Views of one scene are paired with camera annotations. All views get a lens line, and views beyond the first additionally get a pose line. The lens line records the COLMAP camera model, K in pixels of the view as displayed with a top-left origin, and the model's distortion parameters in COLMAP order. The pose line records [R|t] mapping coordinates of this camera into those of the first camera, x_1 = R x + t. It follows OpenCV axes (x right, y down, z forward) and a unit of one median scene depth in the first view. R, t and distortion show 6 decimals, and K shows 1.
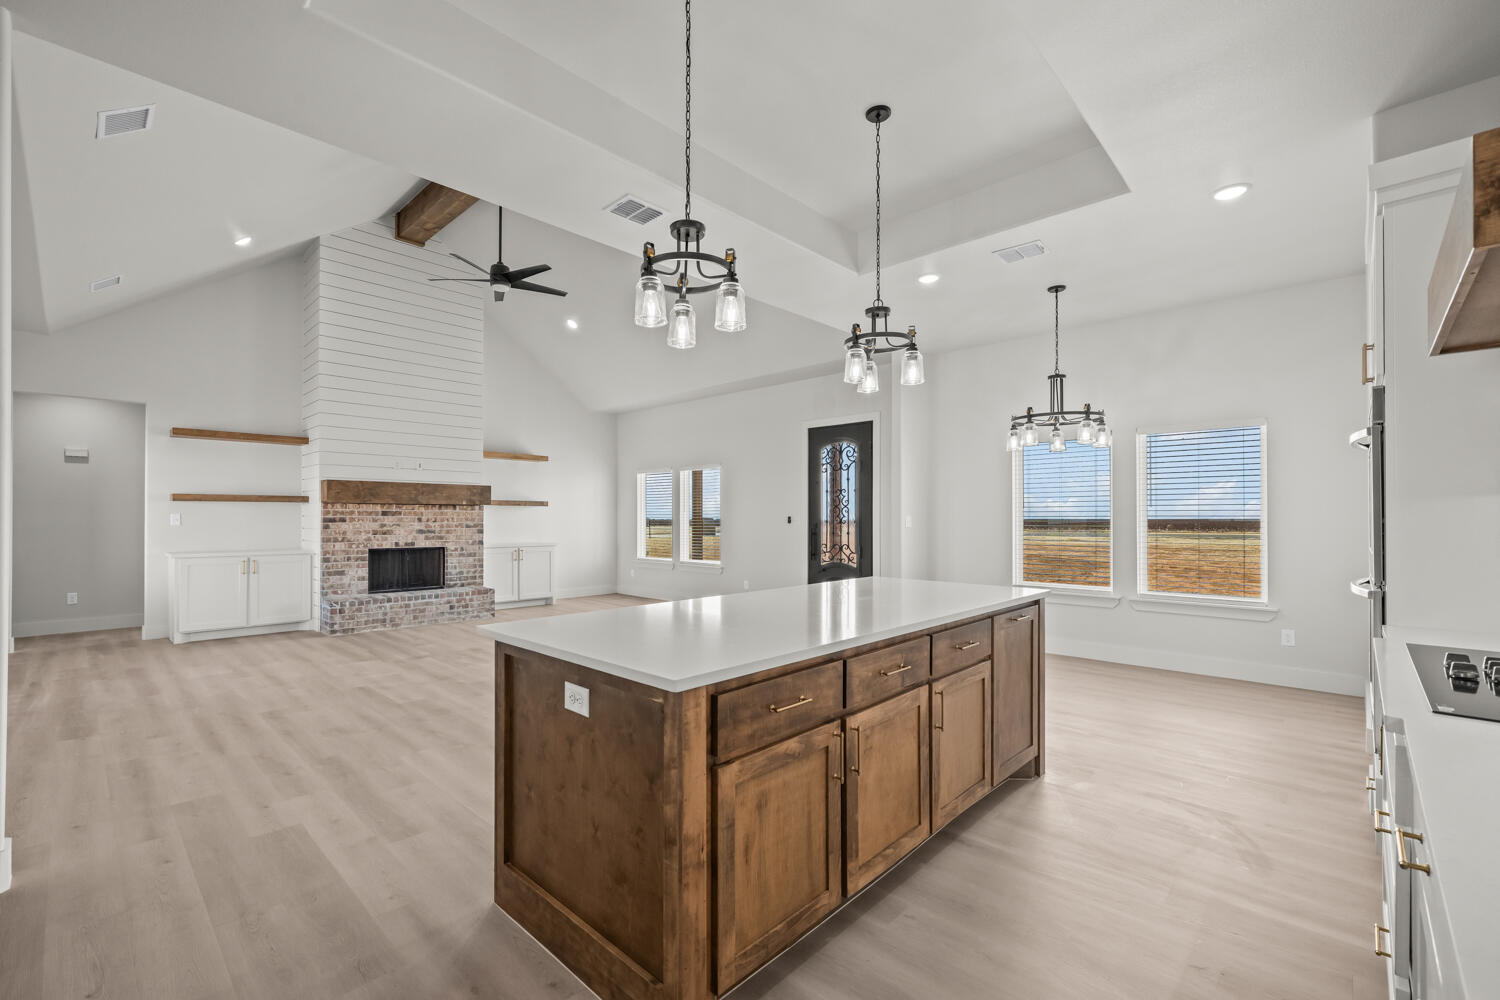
lens RADIAL K [[652.9, 0, 749.8], [0, 652.9, 515.9], [0, 0, 1]] dist [0.000650, 0.001023]
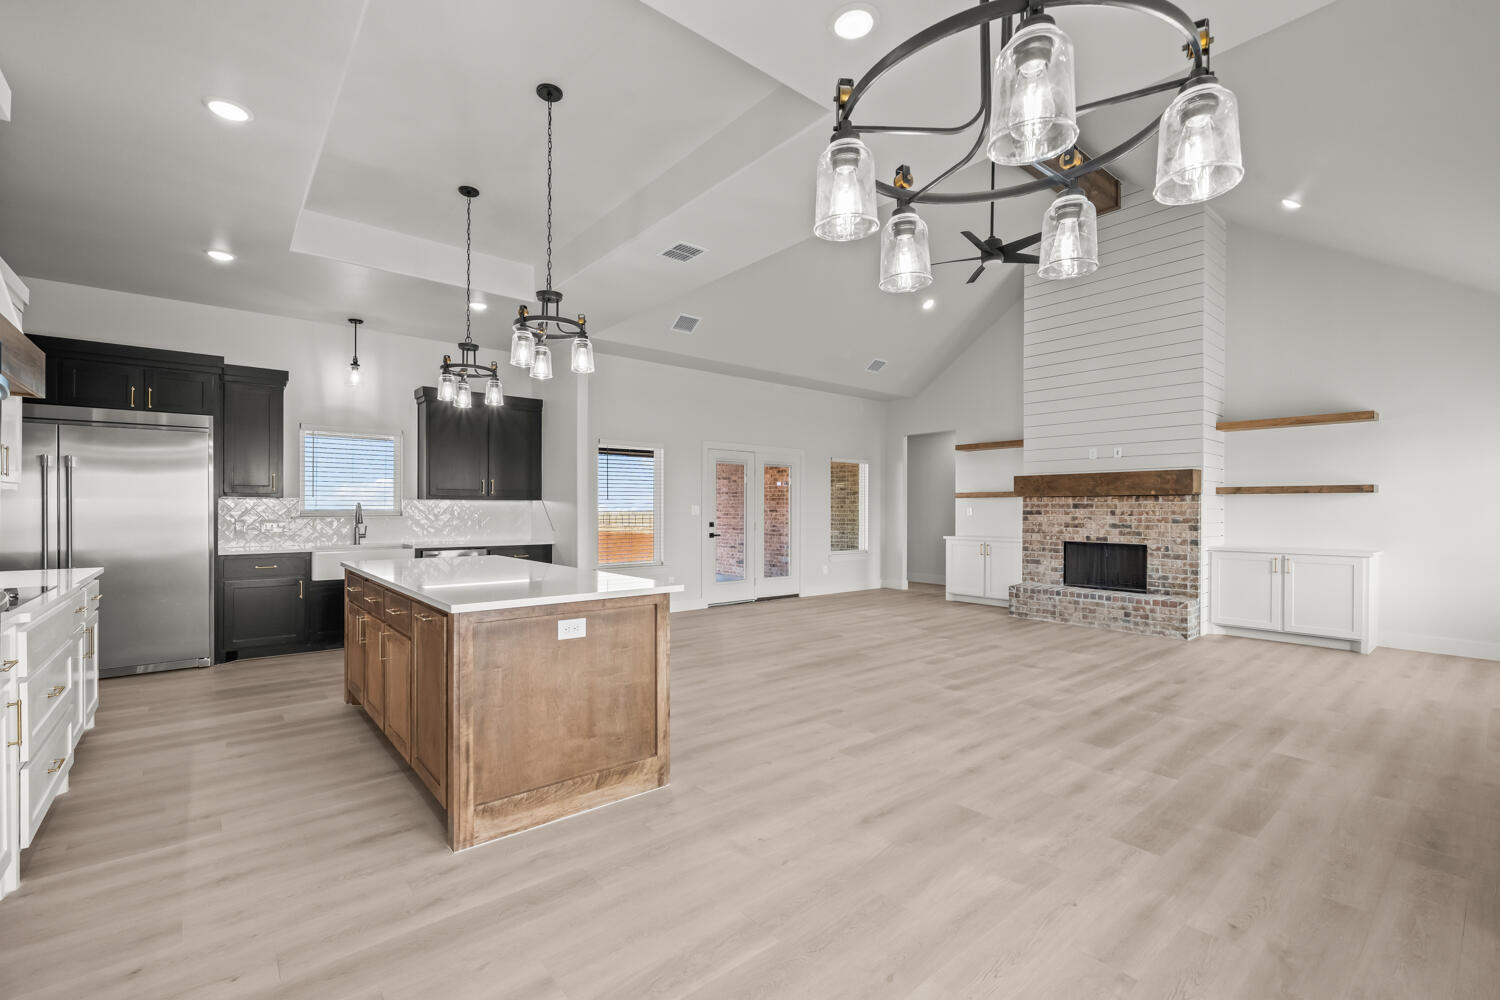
lens RADIAL K [[652.9, 0, 704.5], [0, 652.9, 507.2], [0, 0, 1]] dist [0.000650, 0.001023]
pose [[-0.146817, -0.003940, -0.989156, 0.506656], [-0.001305, 0.999992, -0.003790, 0.002574], [0.989163, 0.000735, -0.146821, 0.611737]]
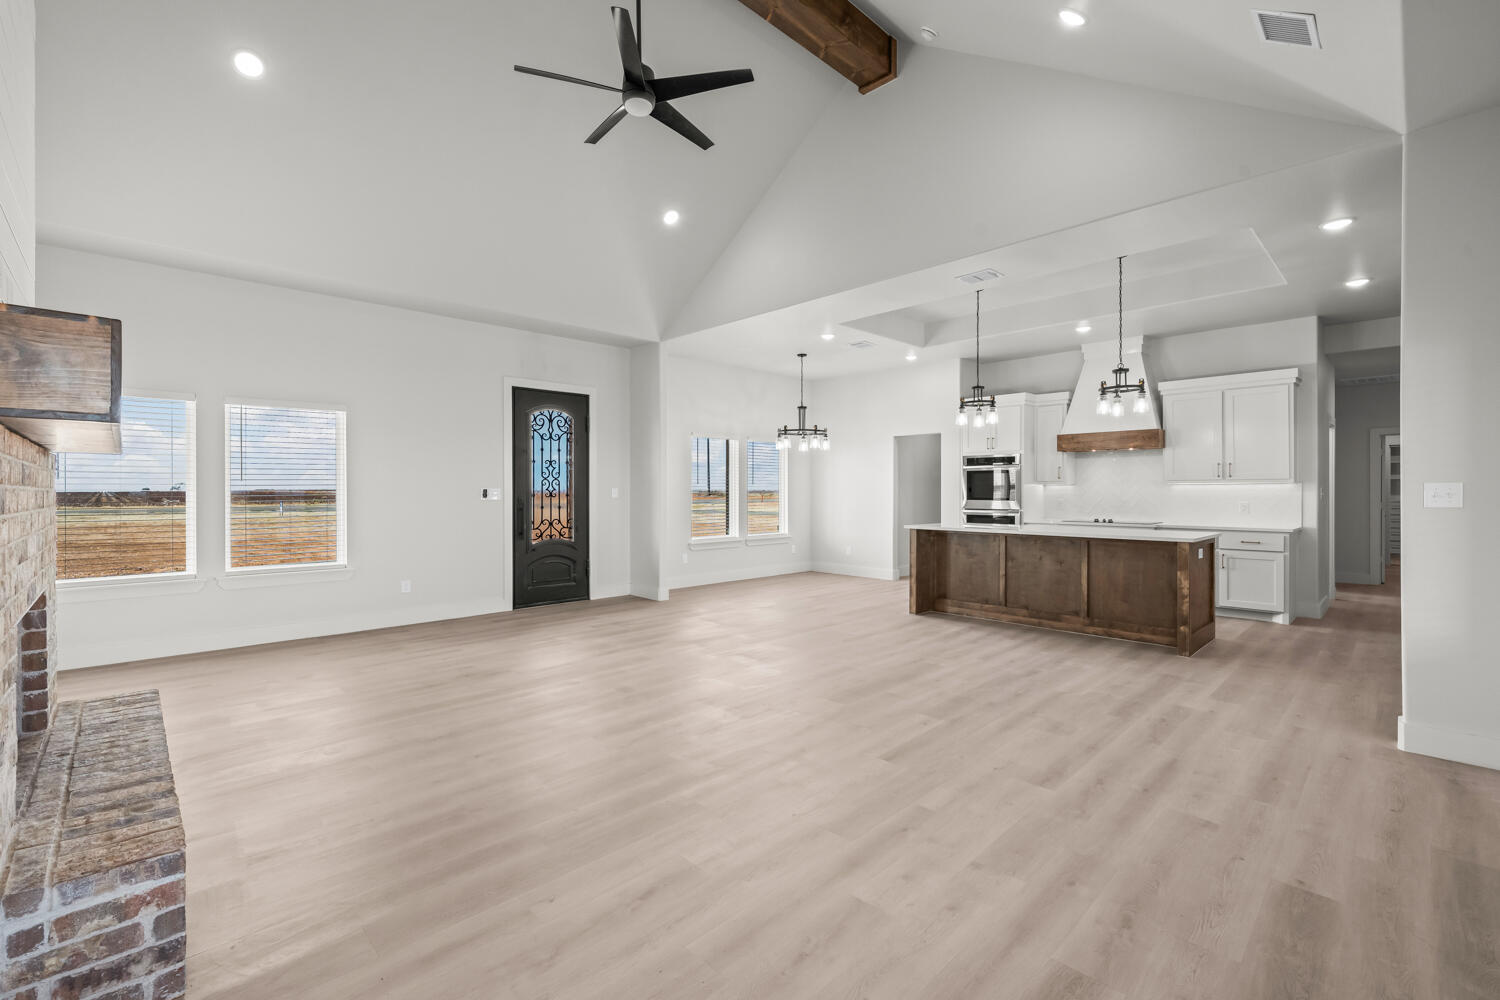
lens RADIAL K [[652.9, 0, 716.3], [0, 652.9, 490.2], [0, 0, 1]] dist [0.000650, 0.001023]
pose [[0.050867, 0.000736, 0.998705, -0.821384], [-0.002431, 0.999997, -0.000613, 0.002074], [-0.998702, -0.002396, 0.050869, 0.753702]]
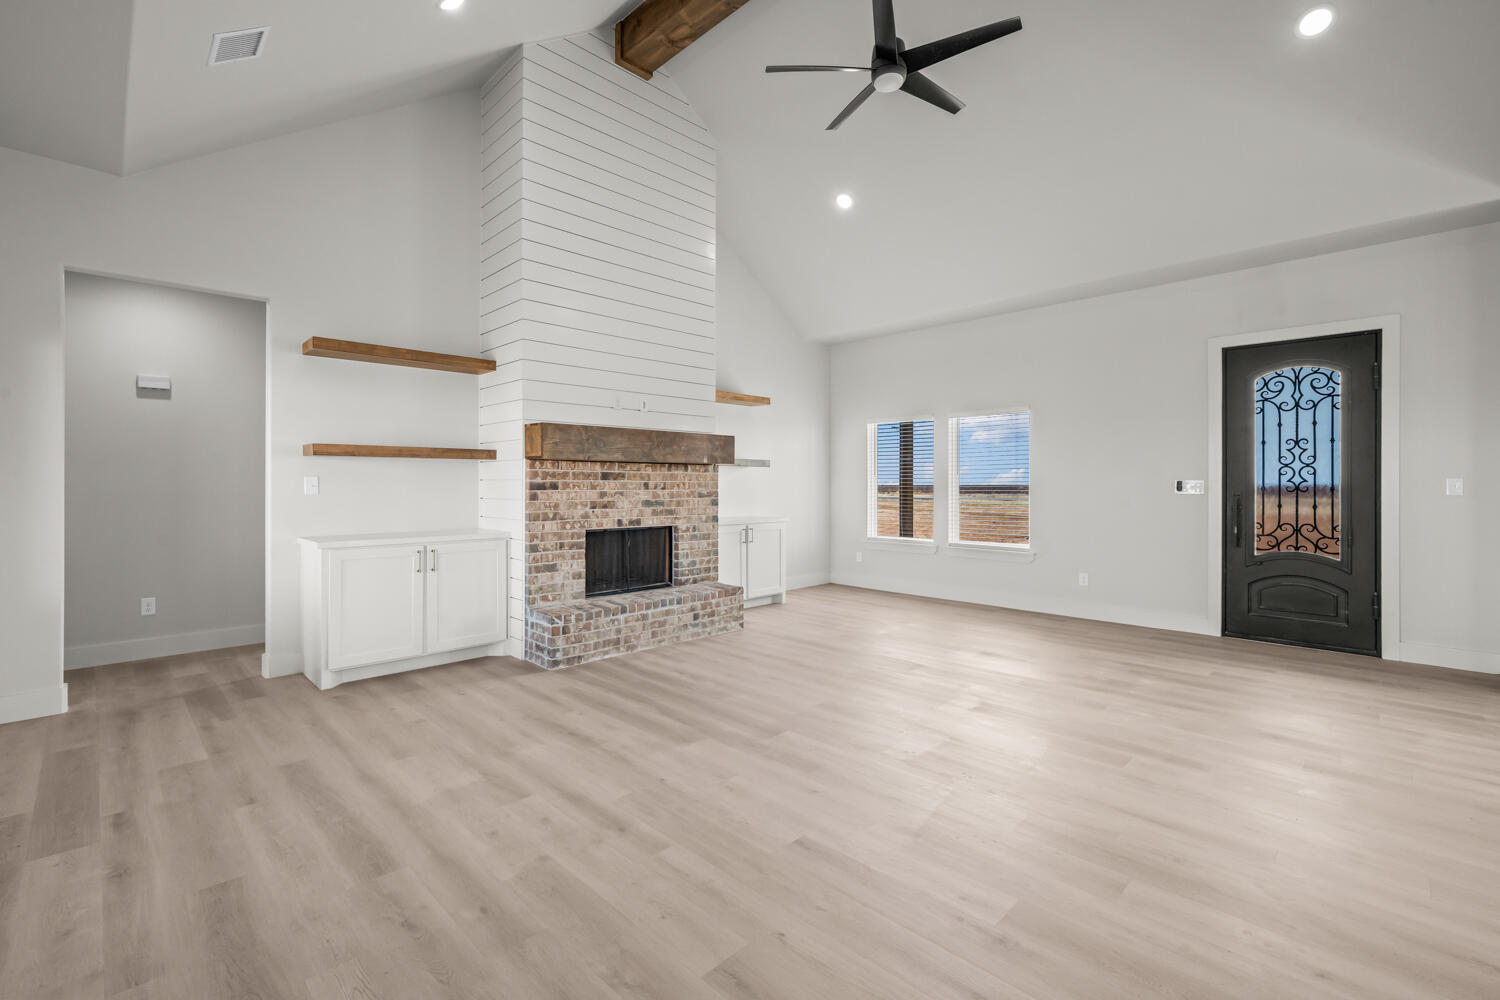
lens RADIAL K [[652.9, 0, 742.3], [0, 652.9, 484.9], [0, 0, 1]] dist [0.000650, 0.001023]
pose [[0.999719, 0.000050, -0.023698, -0.417643], [0.000050, 0.999991, 0.004247, 0.002218], [0.023698, -0.004247, 0.999710, 0.353956]]
